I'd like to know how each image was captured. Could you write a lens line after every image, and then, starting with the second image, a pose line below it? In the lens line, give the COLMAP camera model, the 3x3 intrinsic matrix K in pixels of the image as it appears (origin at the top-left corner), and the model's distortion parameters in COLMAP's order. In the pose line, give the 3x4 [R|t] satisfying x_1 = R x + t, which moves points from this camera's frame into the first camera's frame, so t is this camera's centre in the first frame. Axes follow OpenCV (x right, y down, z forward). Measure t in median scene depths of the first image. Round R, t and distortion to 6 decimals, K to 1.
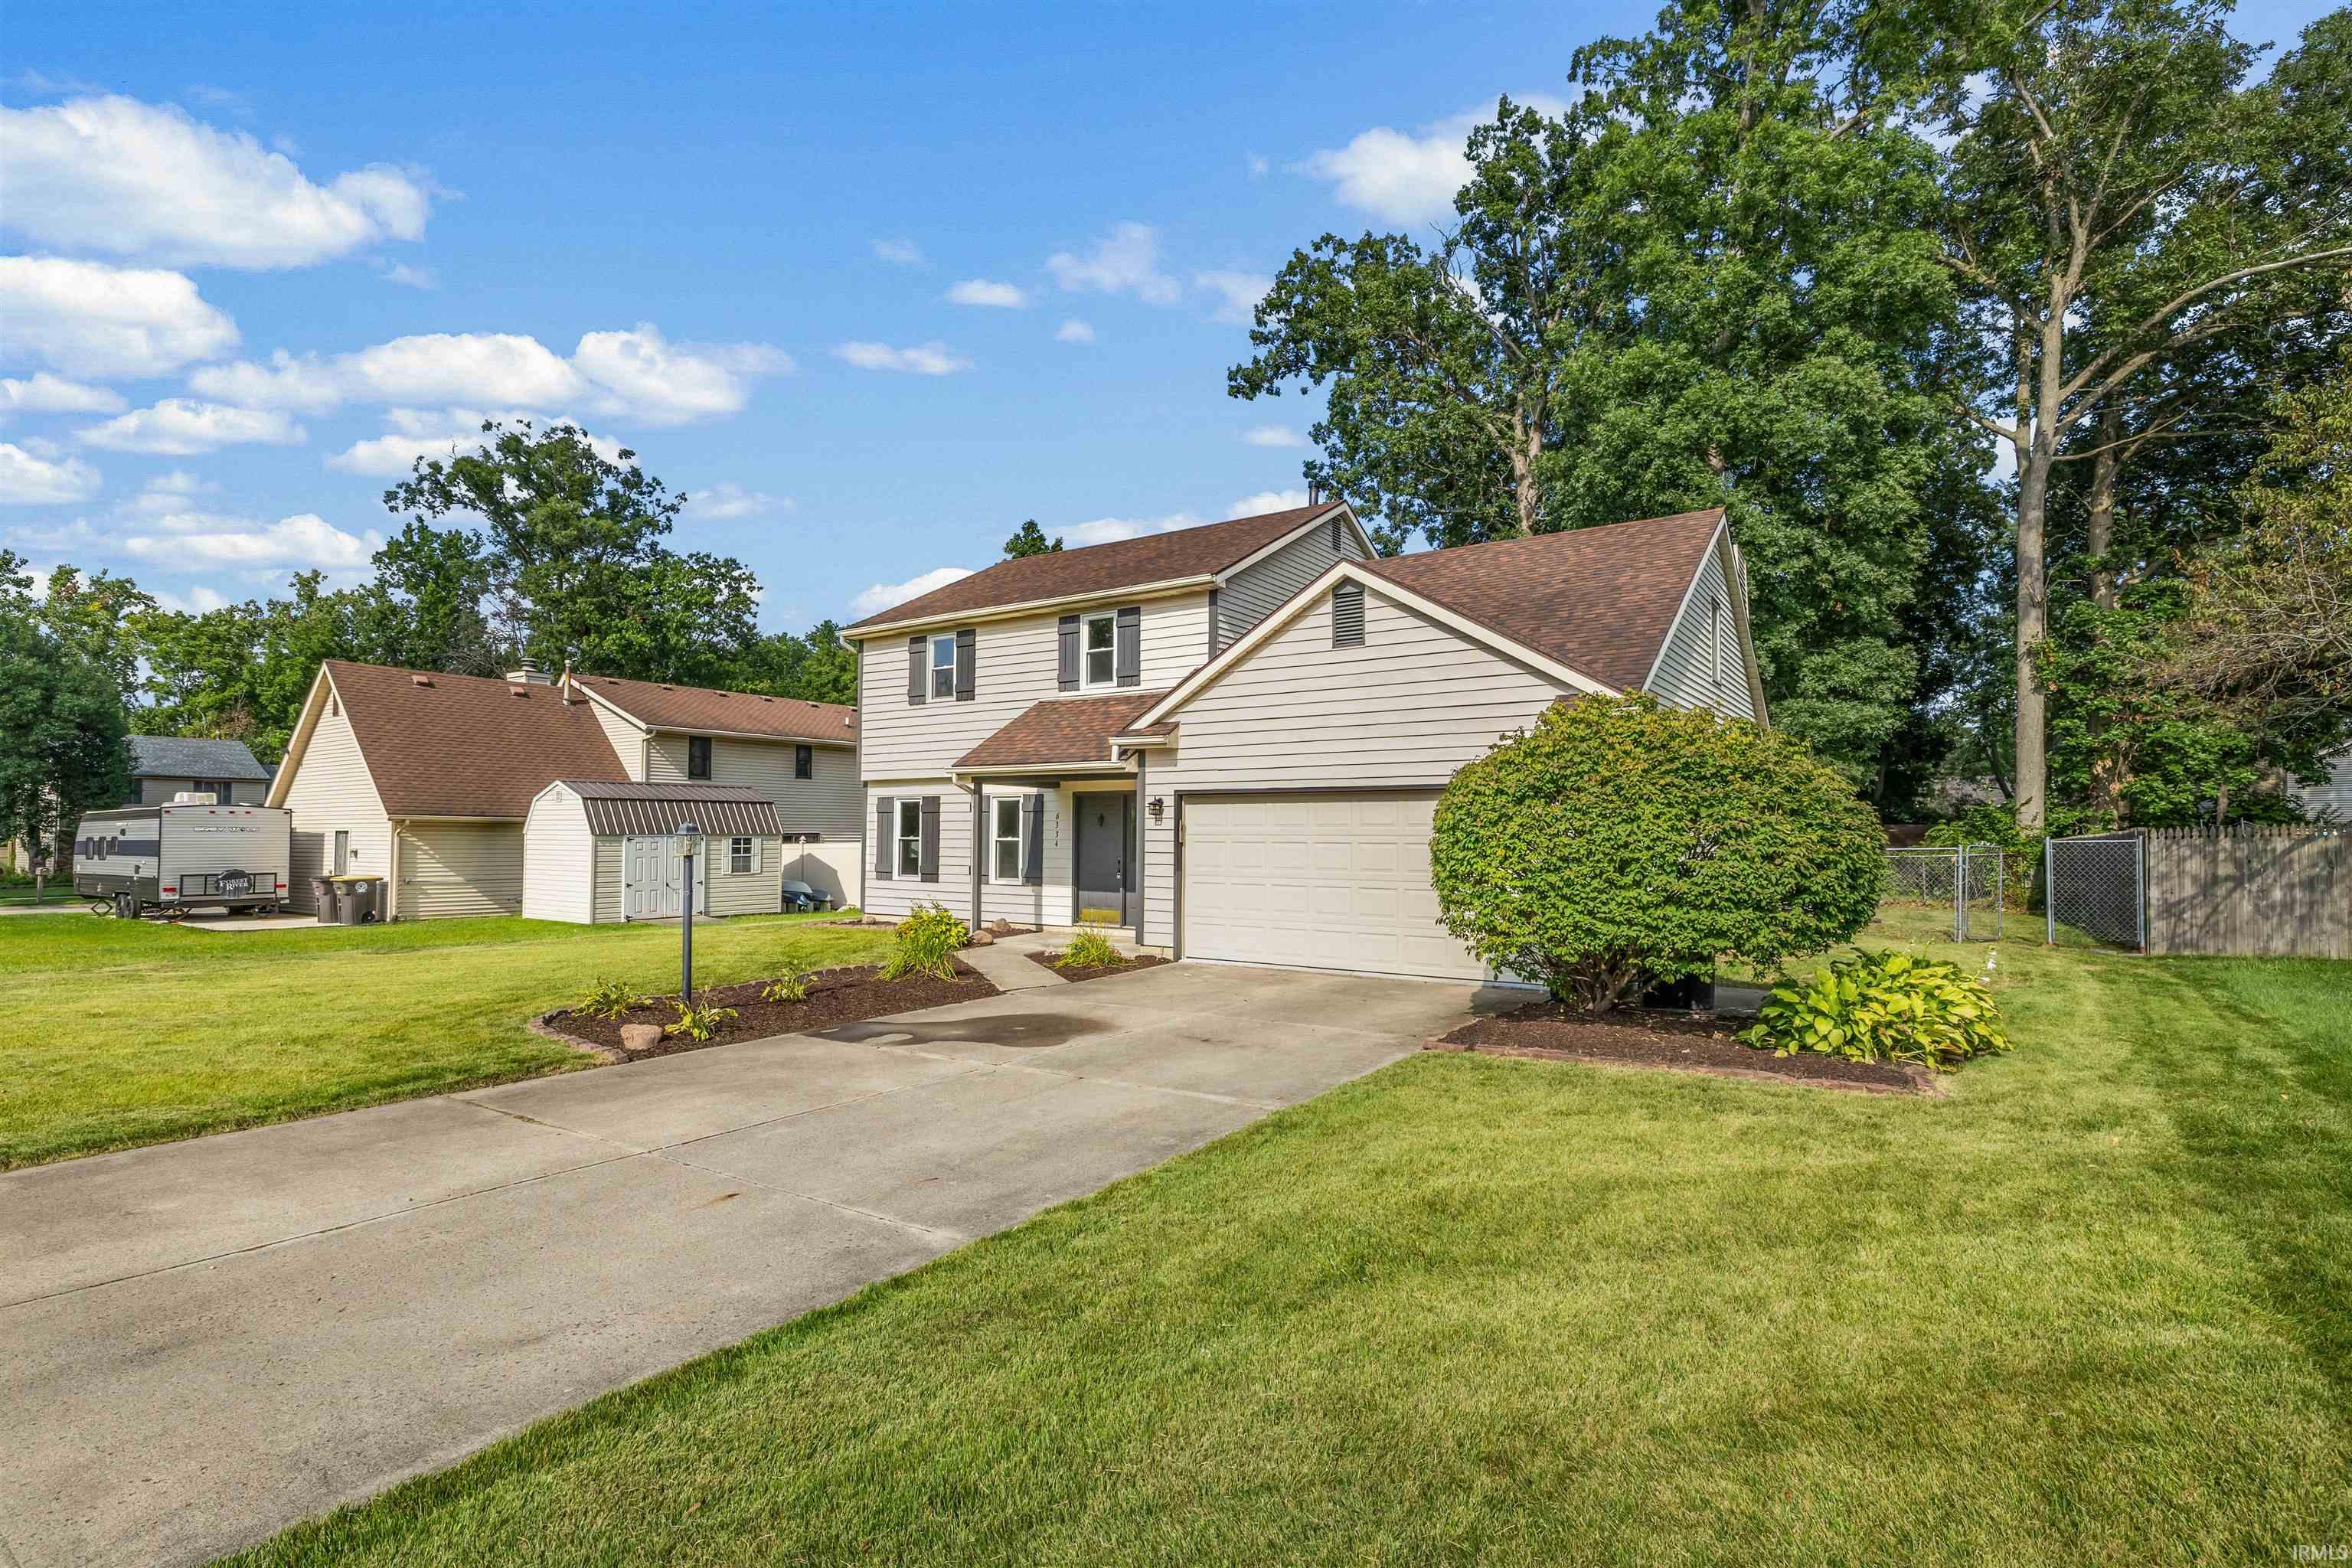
lens RADIAL K [[1072.3, 0, 1175.3], [0, 1072.3, 781.0], [0, 0, 1]] dist [-0.009149, 0.005241]
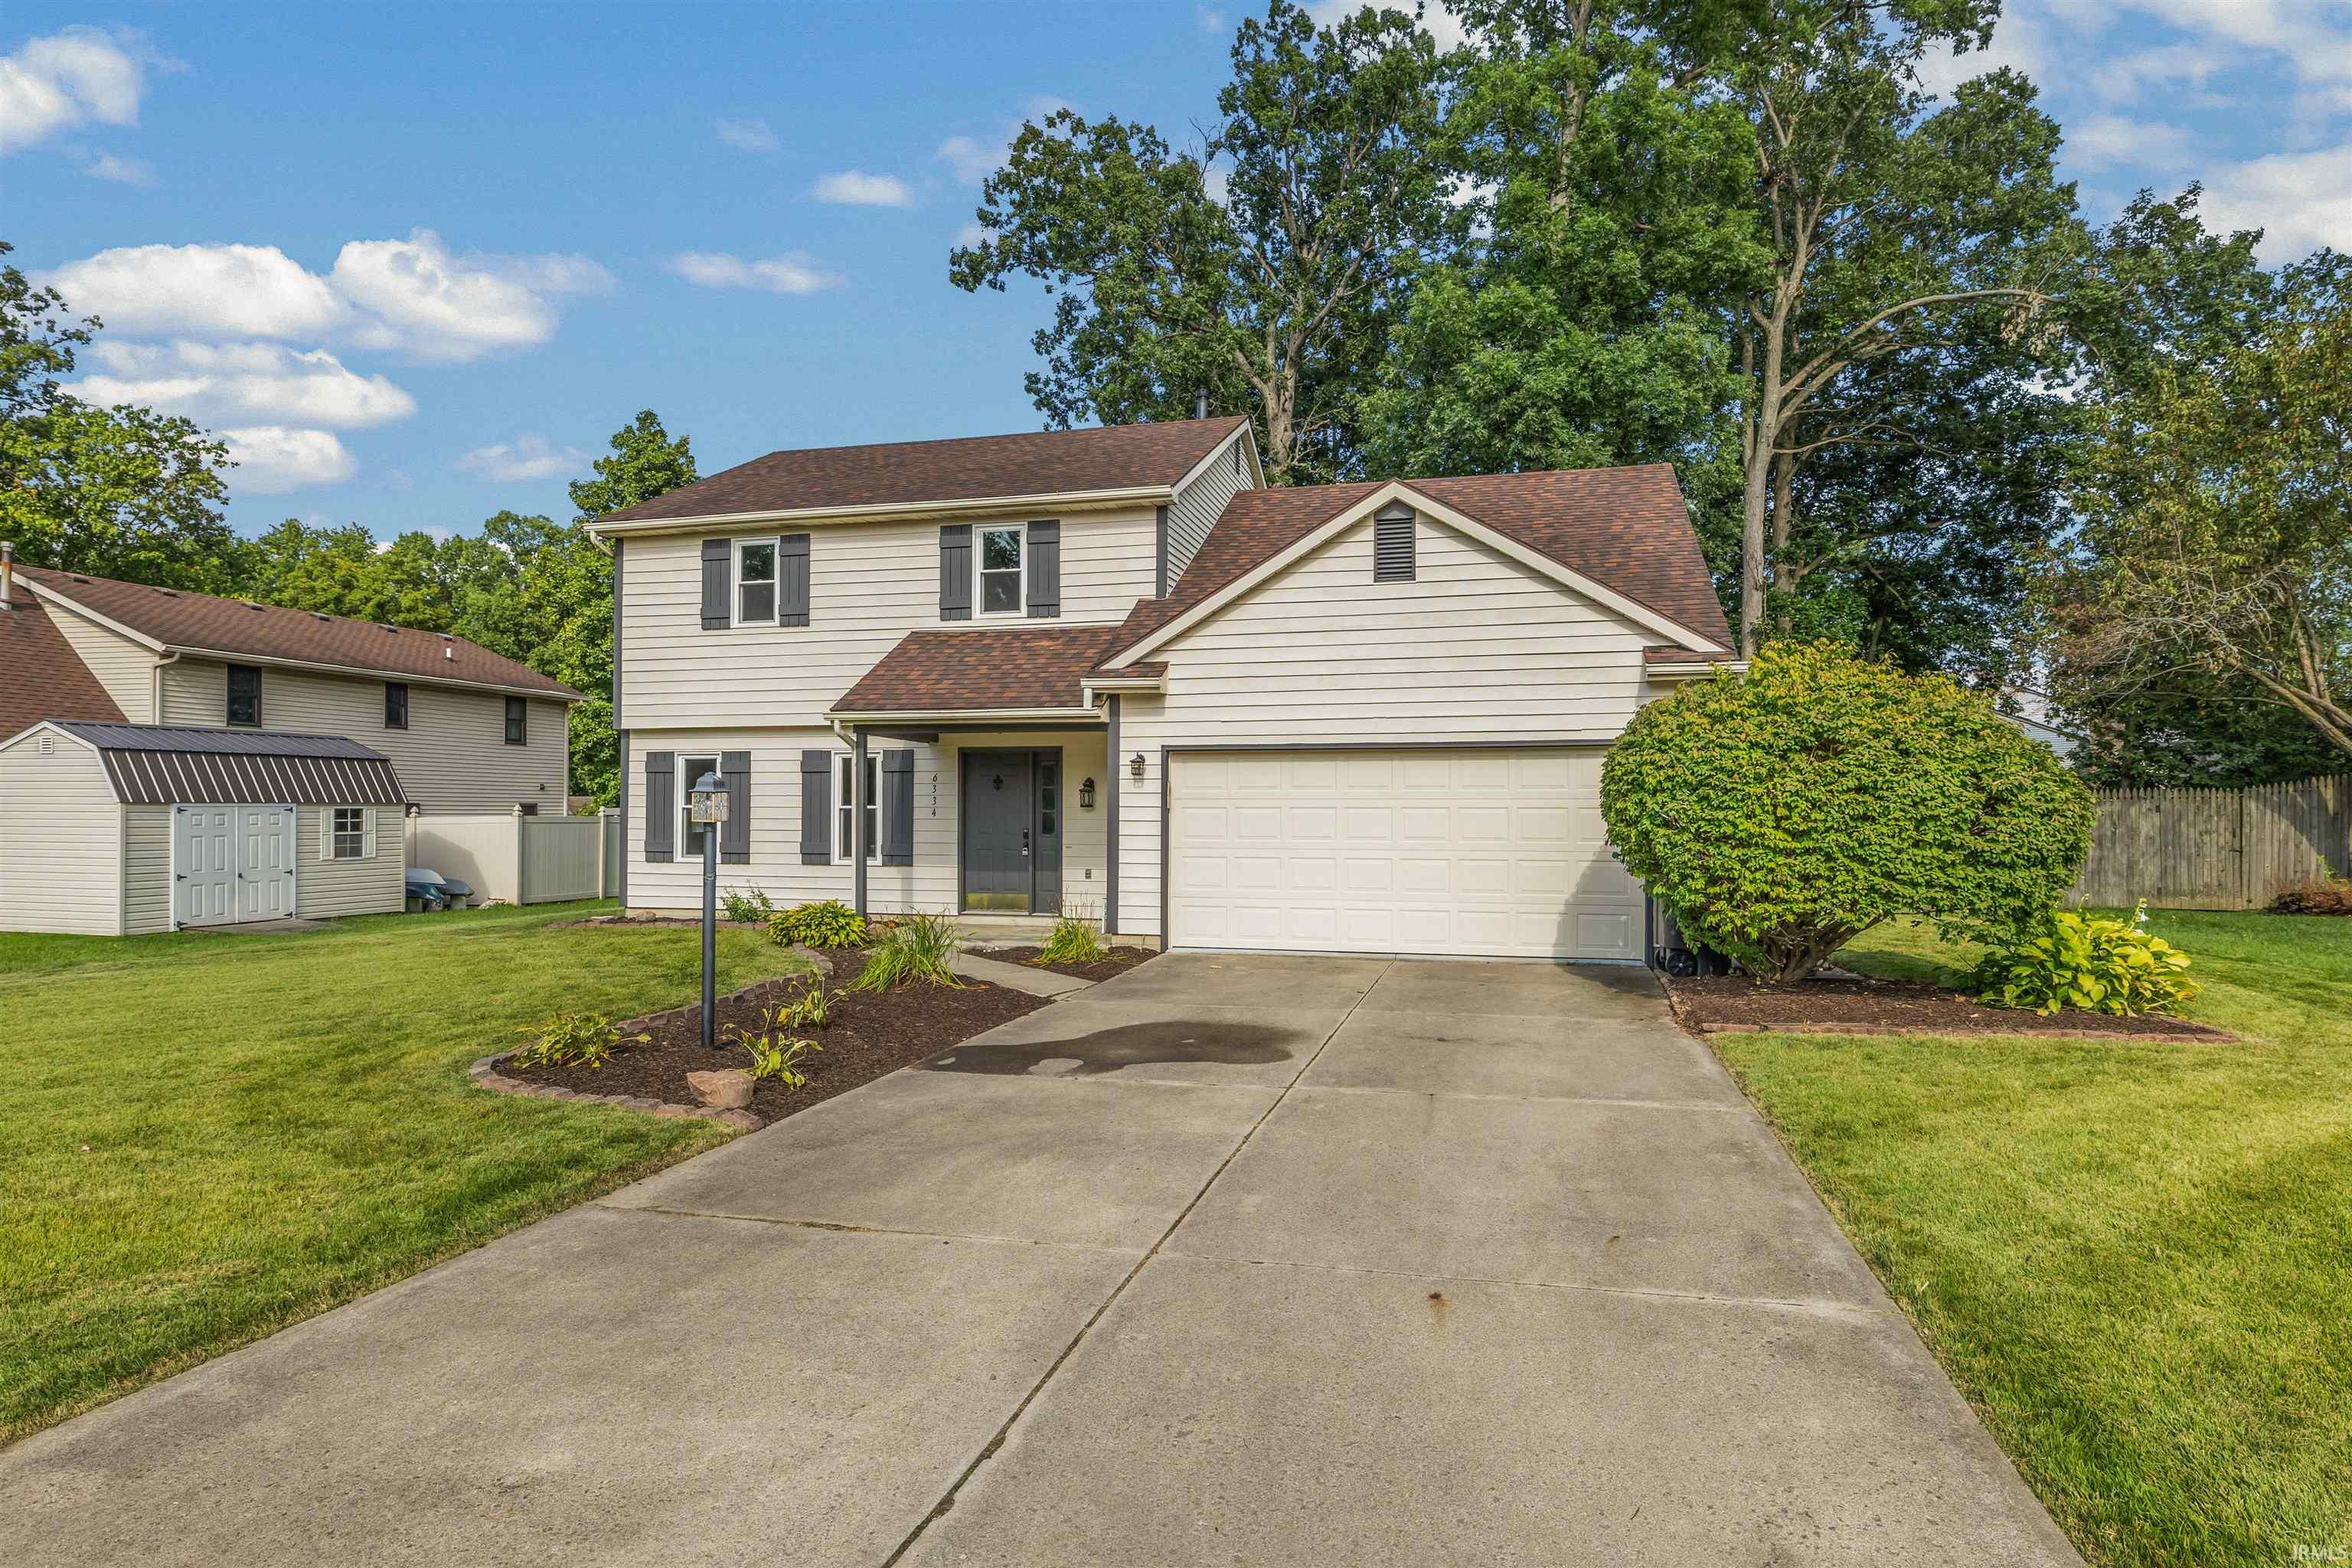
lens RADIAL K [[1210.2, 0, 1176.0], [0, 1210.2, 784.0], [0, 0, 1]] dist [-0.004359, -0.000297]
pose [[0.943091, 0.005135, 0.332495, -0.223785], [-0.014778, 0.999540, 0.026479, 0.010470], [-0.332206, -0.029886, 0.942733, 0.088822]]
